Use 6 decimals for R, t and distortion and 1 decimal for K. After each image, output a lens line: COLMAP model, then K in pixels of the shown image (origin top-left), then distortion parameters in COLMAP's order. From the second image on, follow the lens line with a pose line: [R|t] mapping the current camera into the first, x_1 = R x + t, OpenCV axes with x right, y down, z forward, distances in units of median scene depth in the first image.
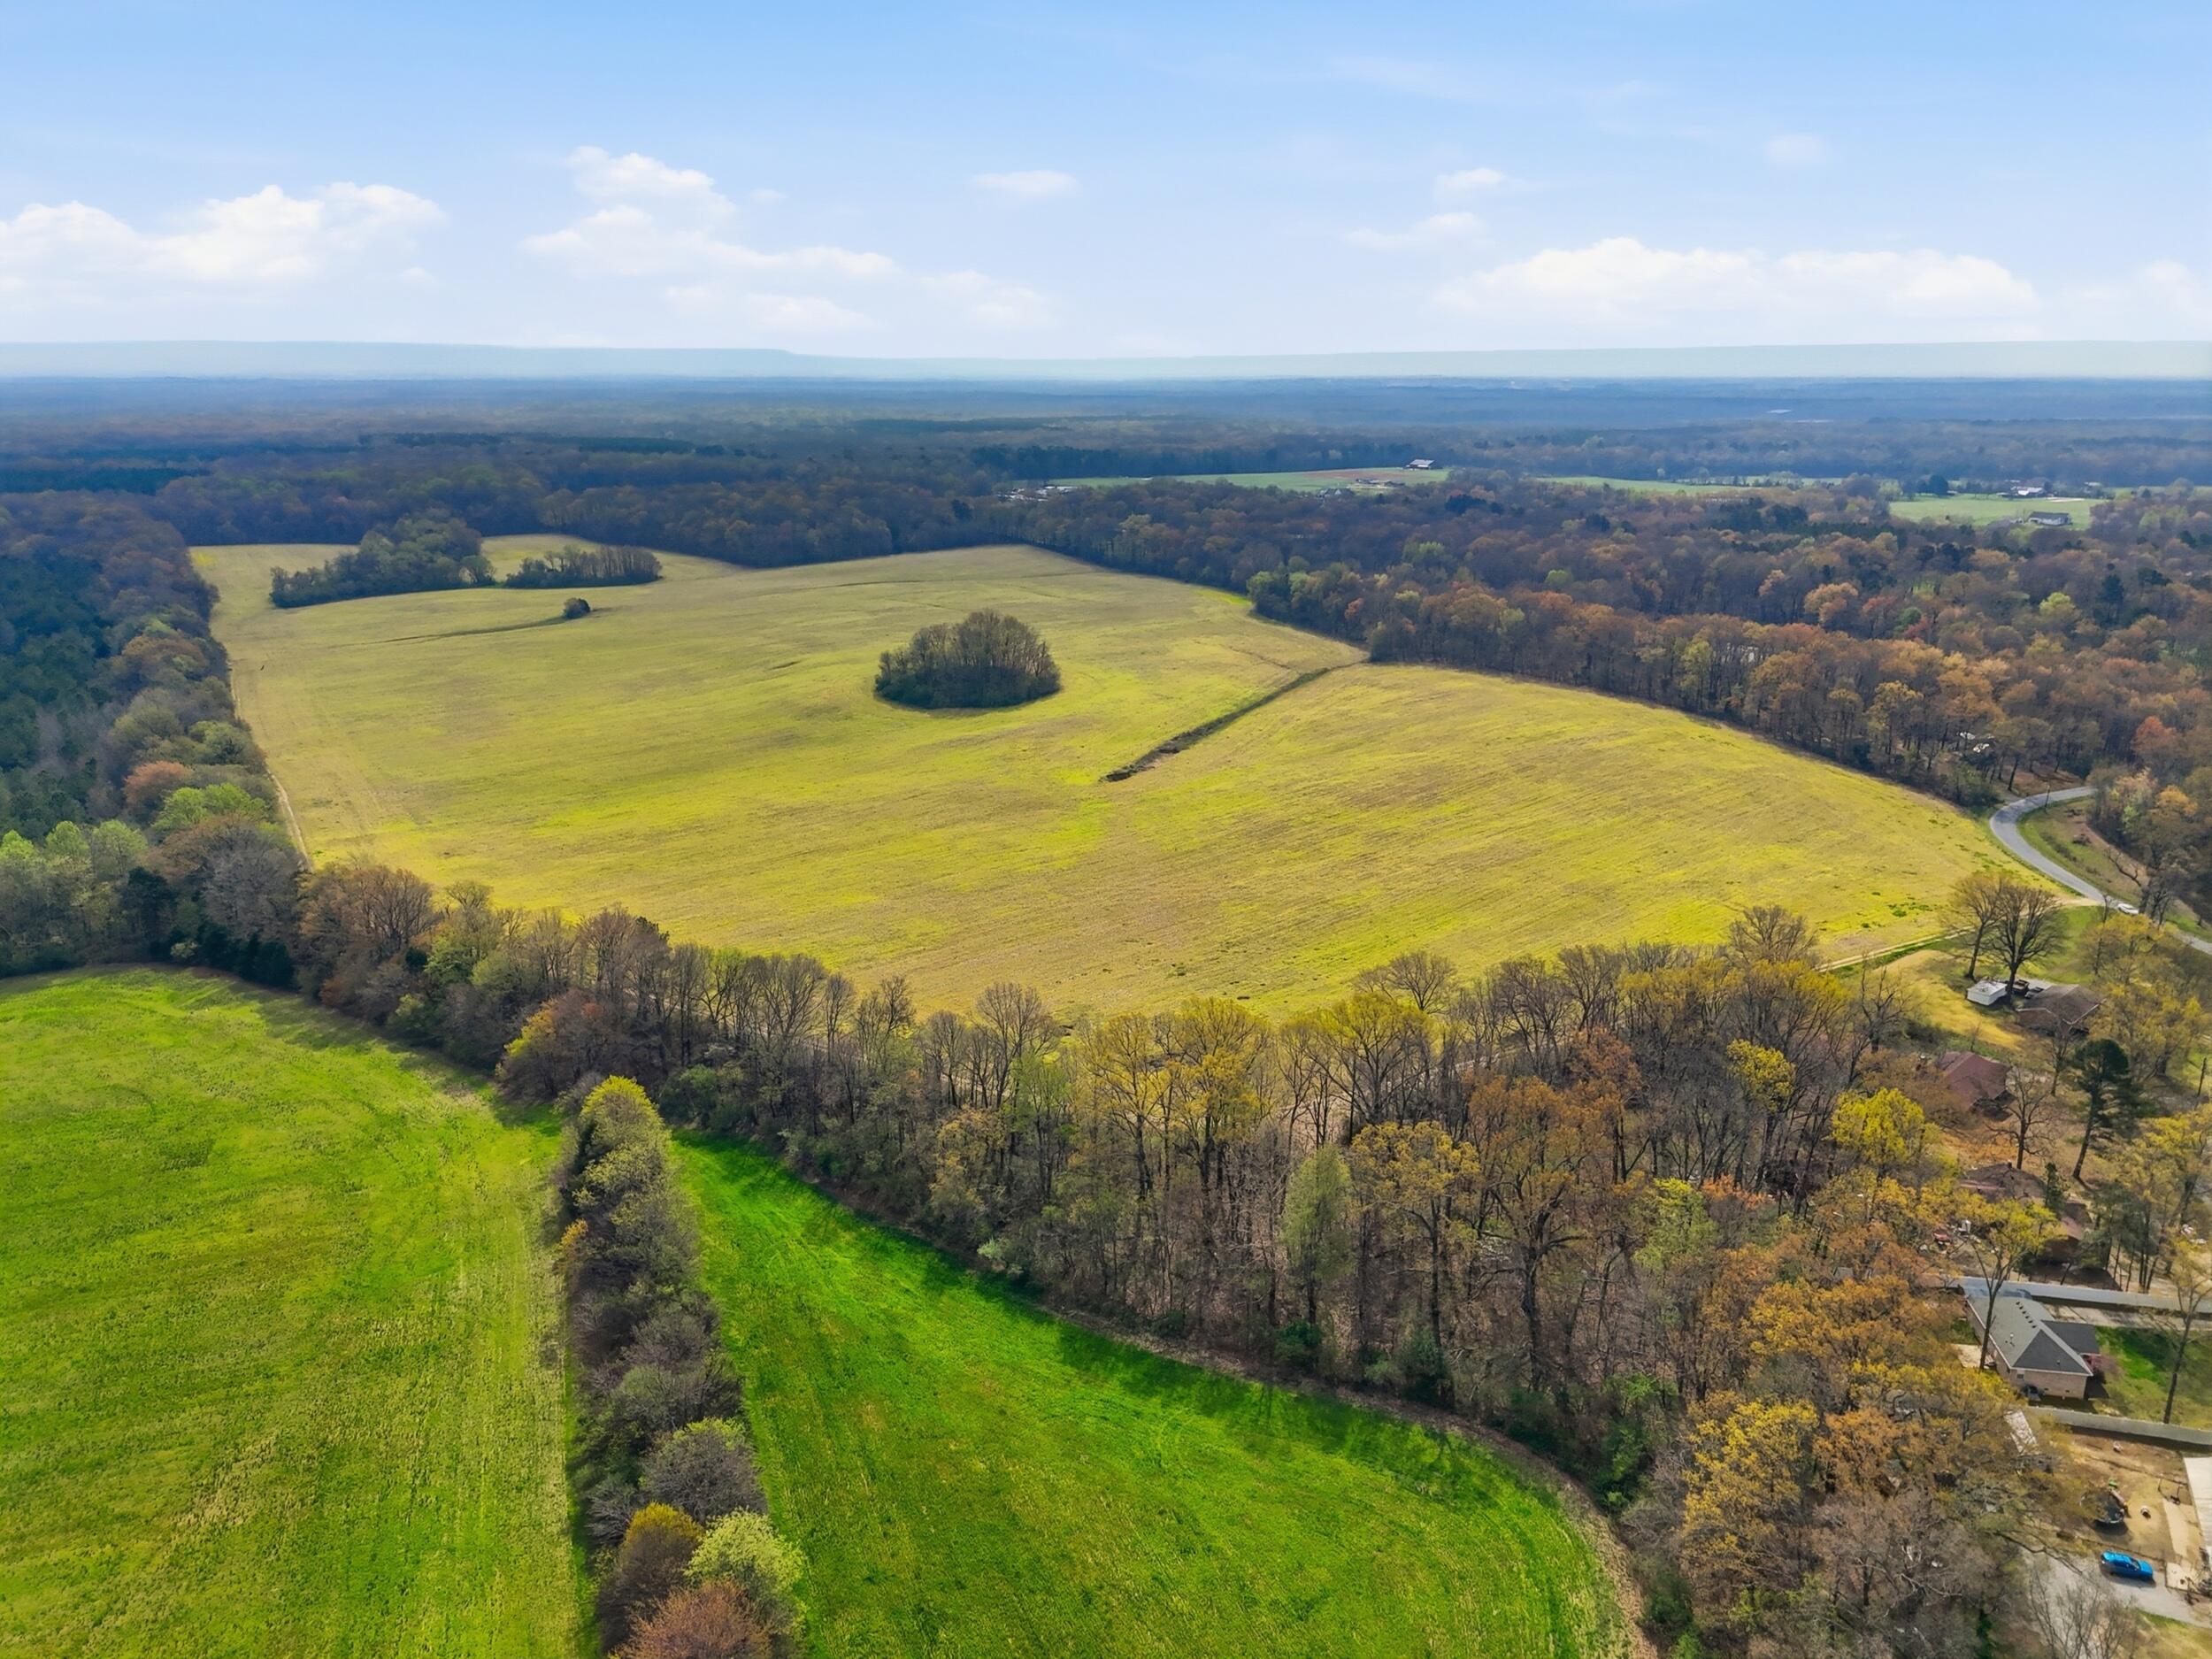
lens RADIAL K [[1624.3, 0, 1106.0], [0, 1624.3, 829.5], [0, 0, 1]] dist [0.094155, -0.082310]
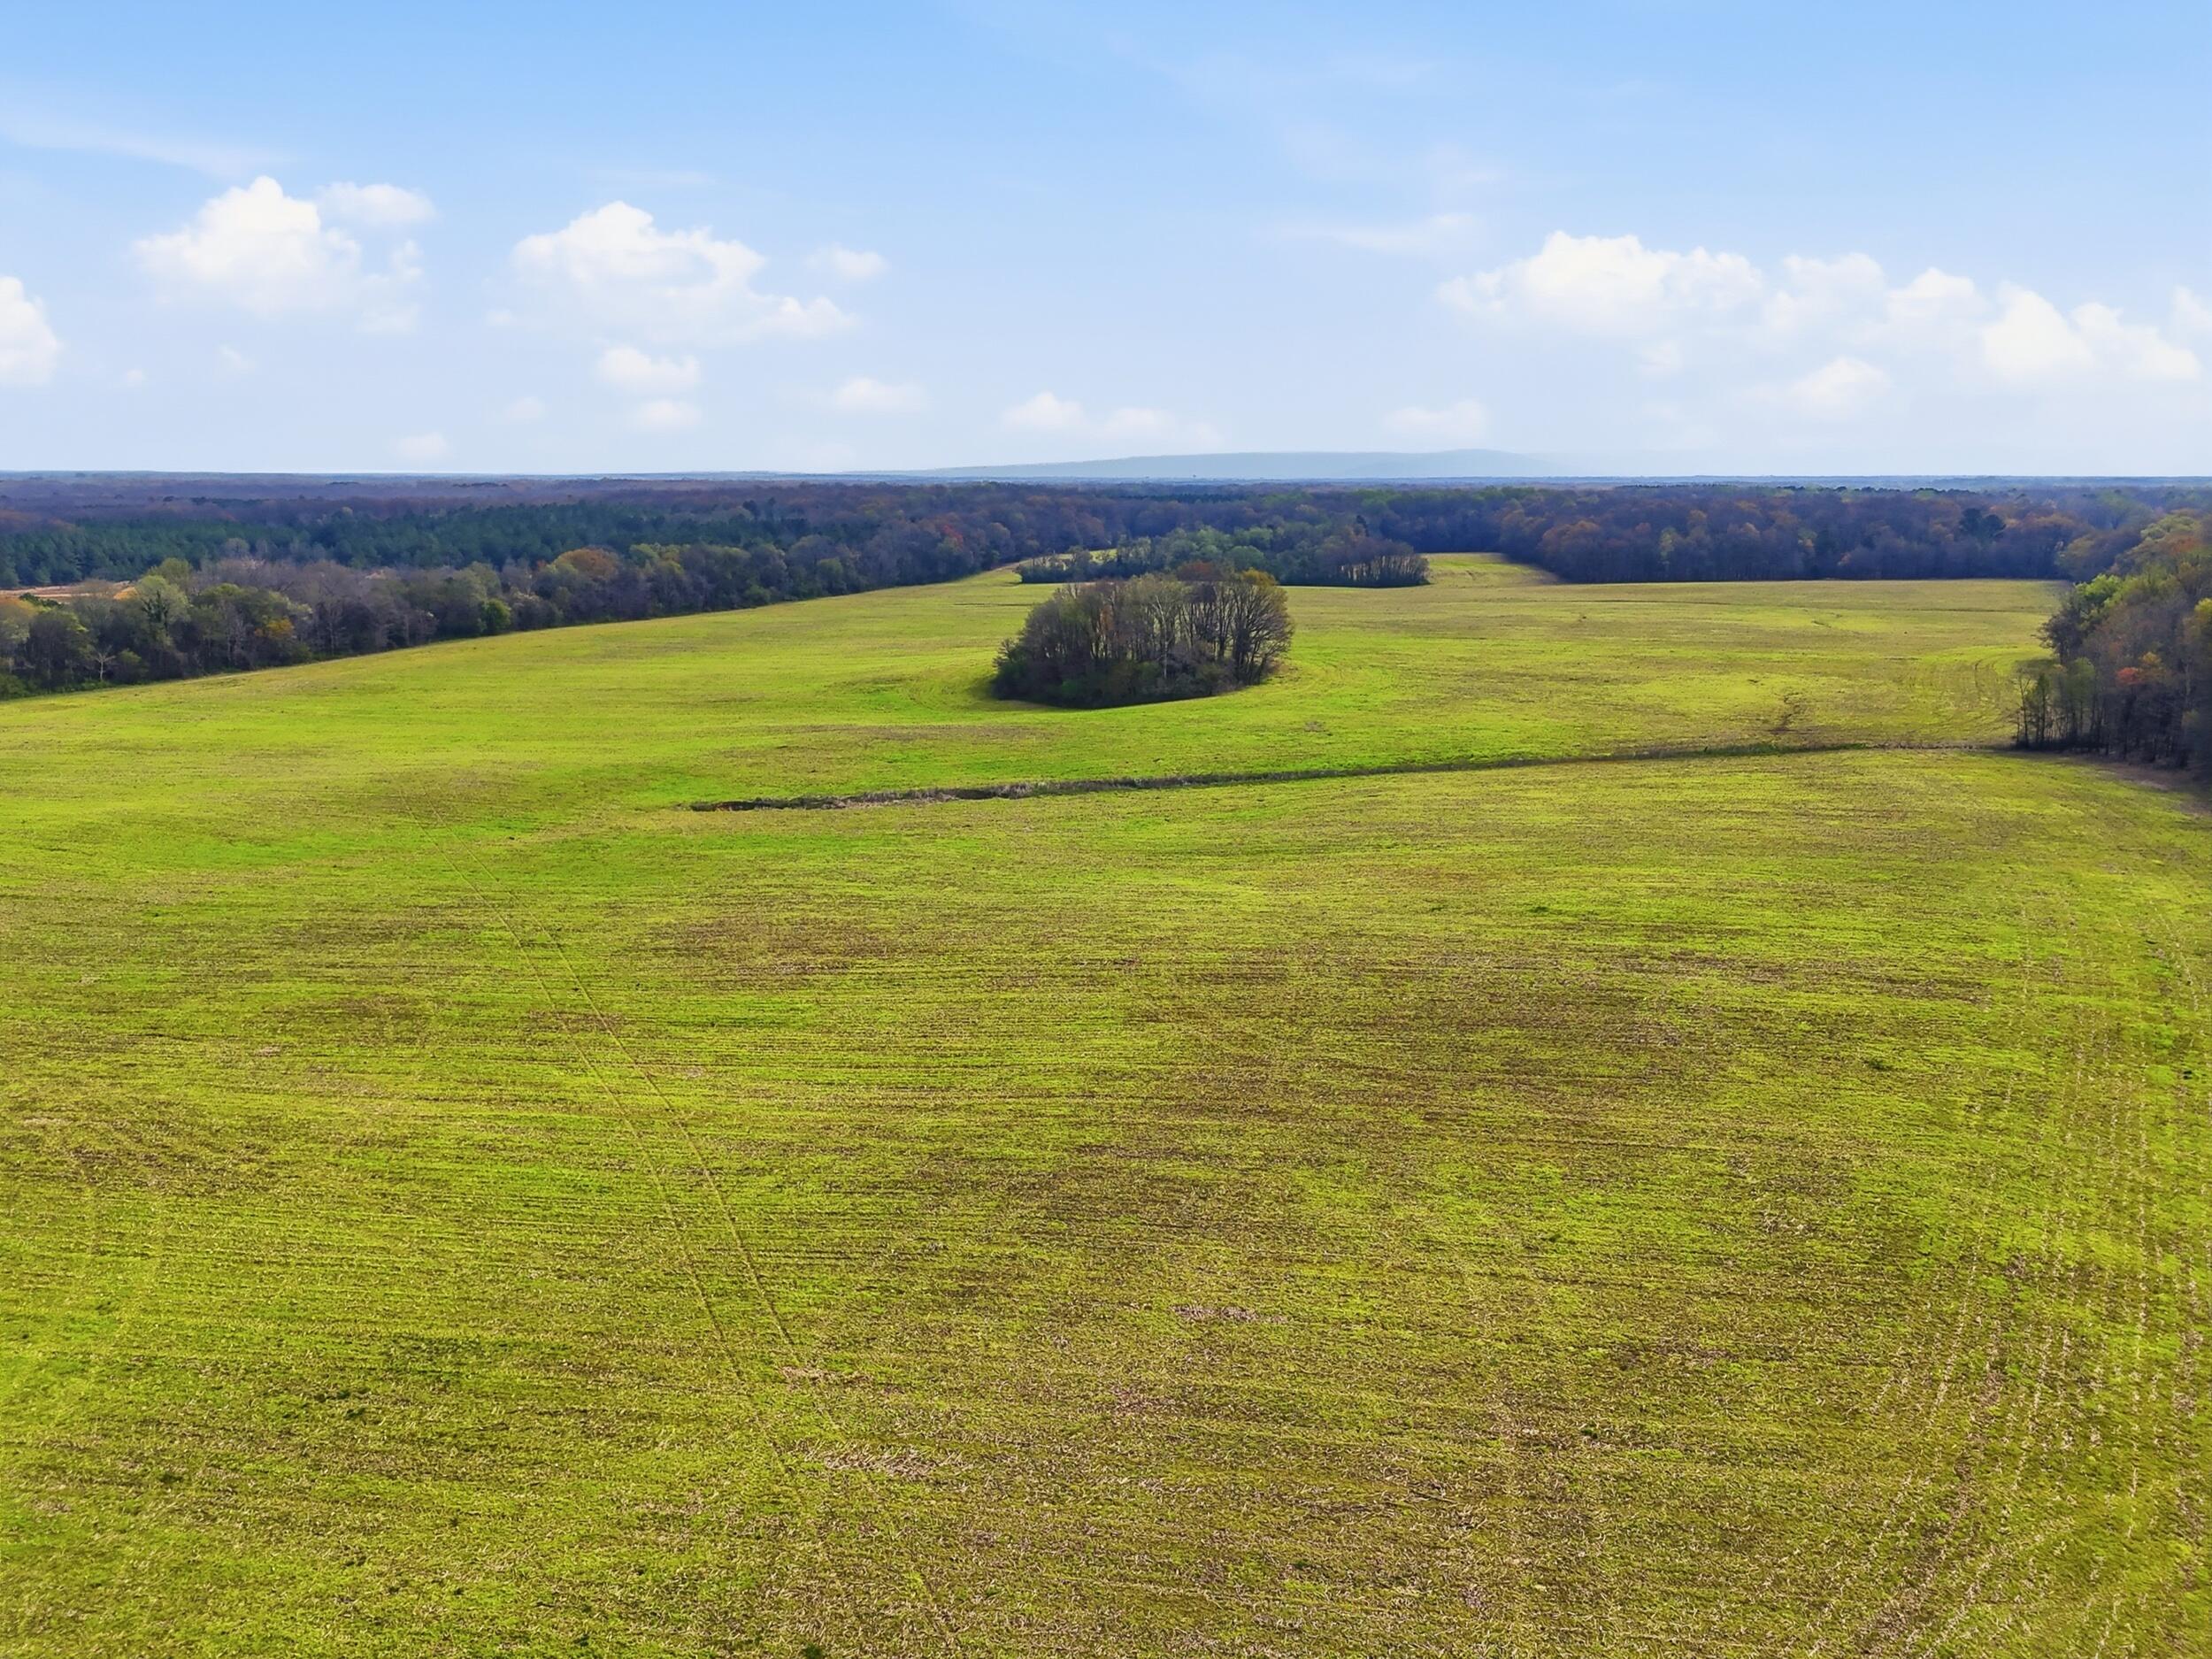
lens RADIAL K [[1624.3, 0, 1106.0], [0, 1624.3, 829.5], [0, 0, 1]] dist [0.094155, -0.082310]
pose [[0.654077, 0.168975, -0.737313, 0.324089], [-0.215350, 0.975991, 0.032636, -0.048905], [0.725126, 0.137434, 0.674762, 0.560729]]
